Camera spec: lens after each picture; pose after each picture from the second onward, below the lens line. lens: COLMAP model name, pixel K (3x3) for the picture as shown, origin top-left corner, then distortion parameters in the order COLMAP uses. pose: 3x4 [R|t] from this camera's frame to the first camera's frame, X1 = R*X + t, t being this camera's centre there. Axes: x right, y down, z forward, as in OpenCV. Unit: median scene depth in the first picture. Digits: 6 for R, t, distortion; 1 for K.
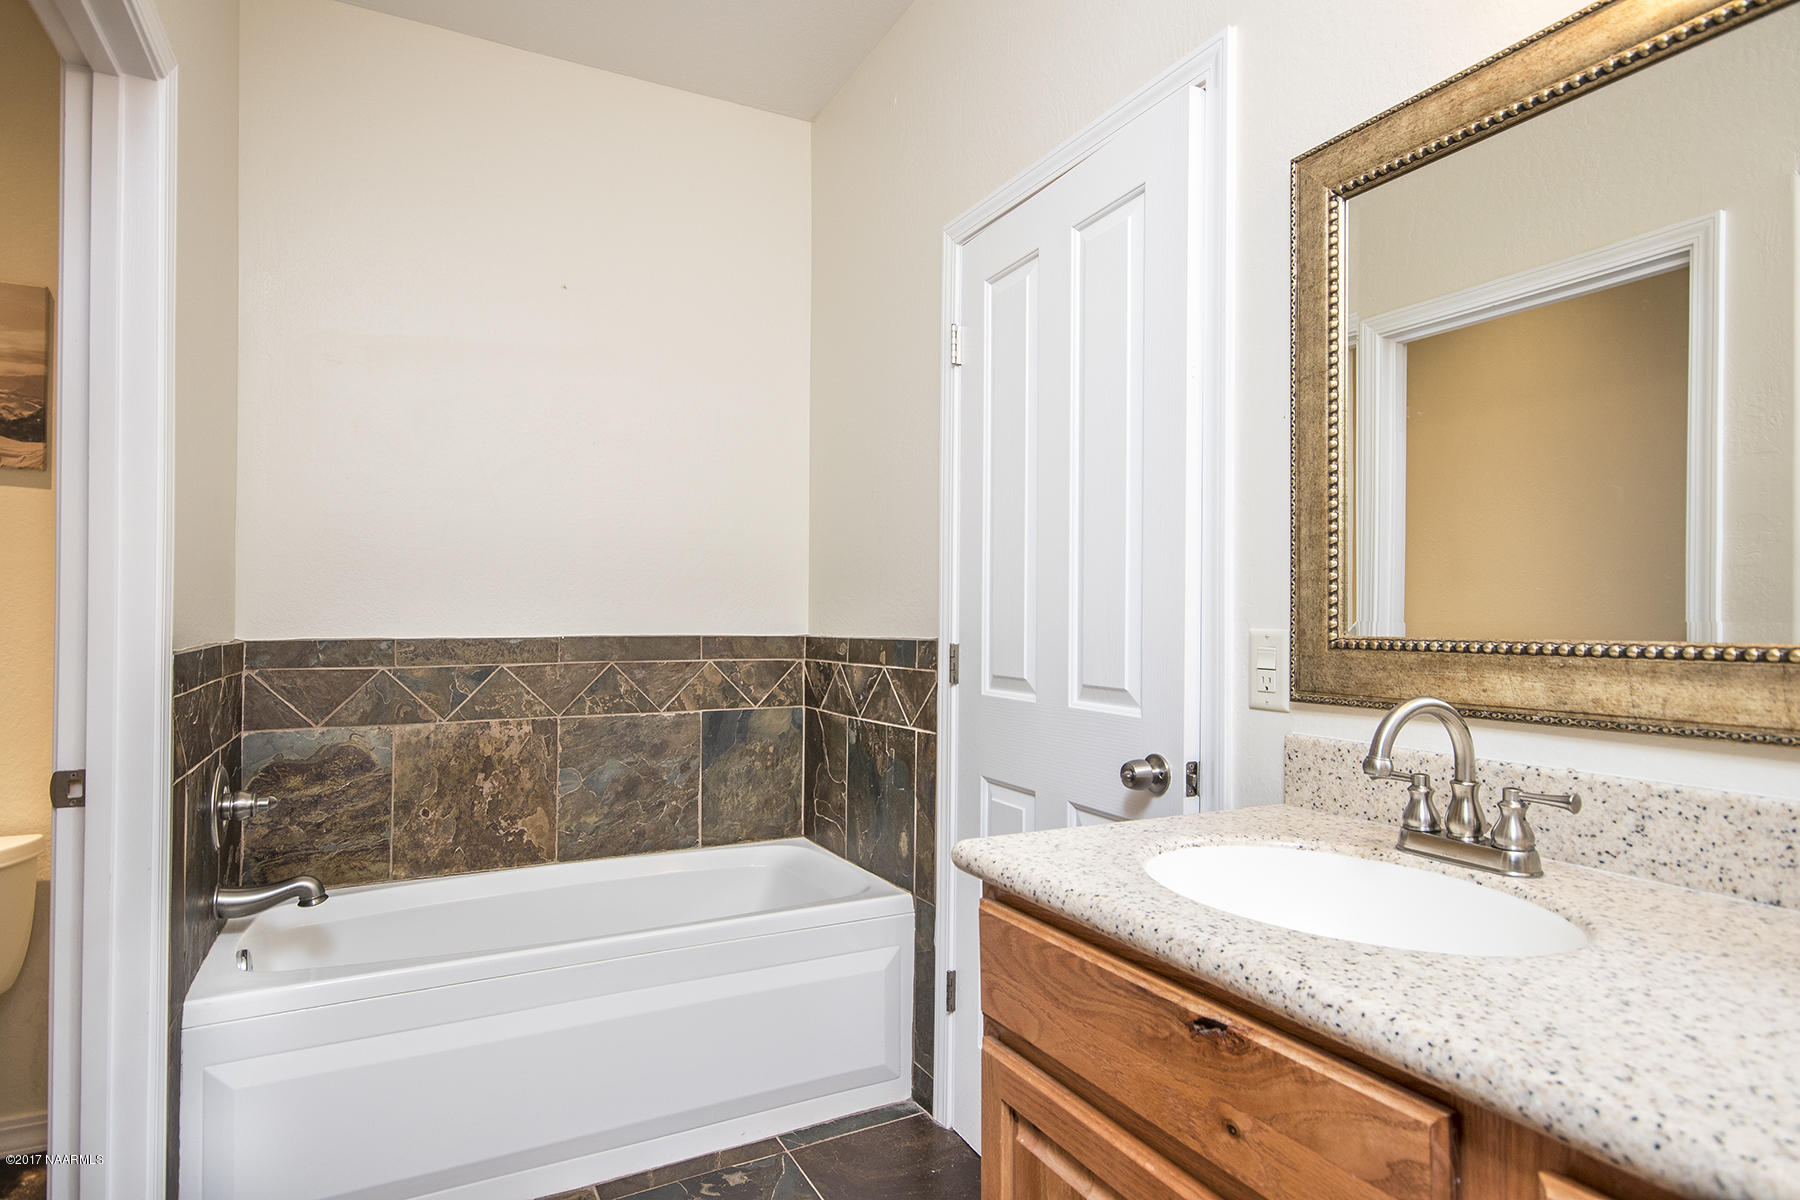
lens RADIAL K [[992.7, 0, 895.6], [0, 992.7, 606.1], [0, 0, 1]] dist [0.008983, 0.001852]
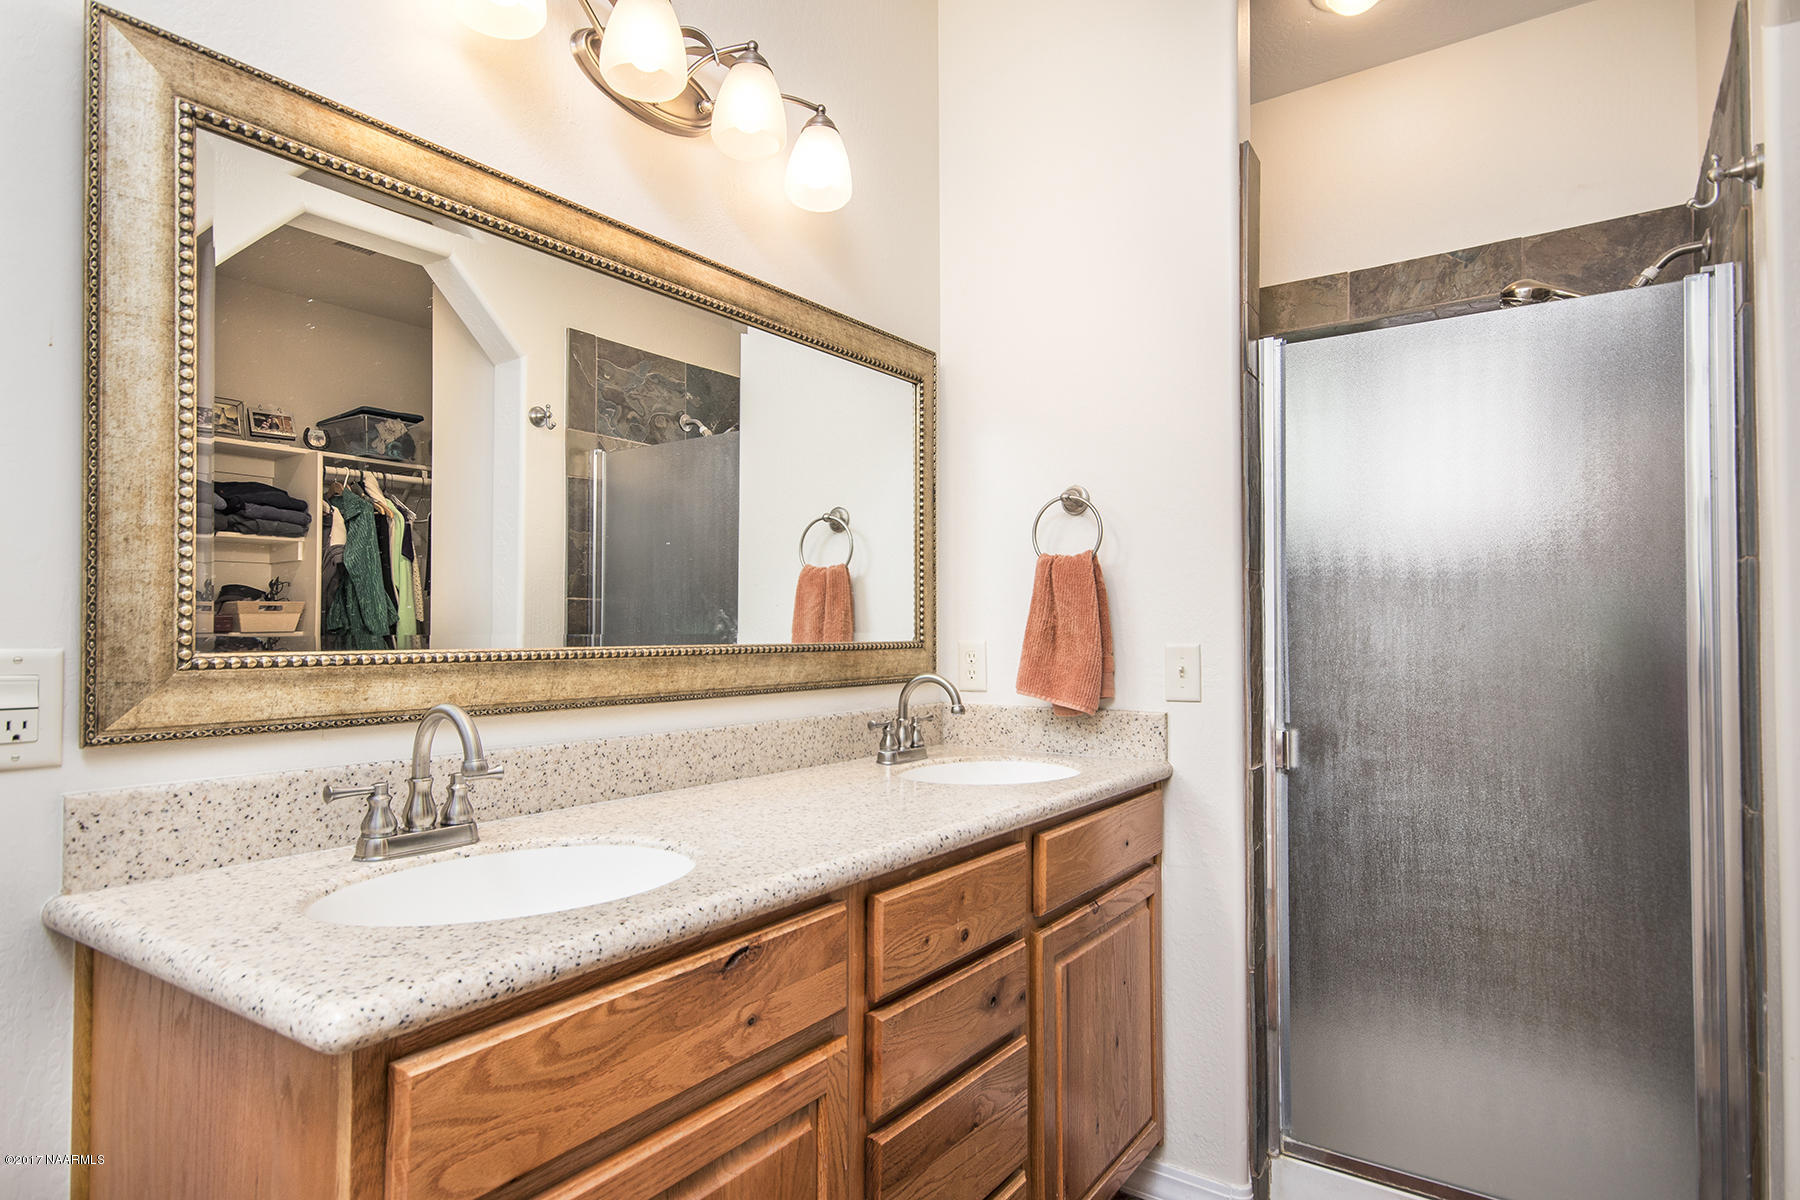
lens RADIAL K [[992.7, 0, 892.5], [0, 992.7, 611.0], [0, 0, 1]] dist [0.008983, 0.001852]
pose [[-0.468406, 0.017042, 0.883349, -0.738343], [-0.011173, 0.999620, -0.025209, 0.012071], [-0.883443, -0.021678, -0.468037, 1.177473]]
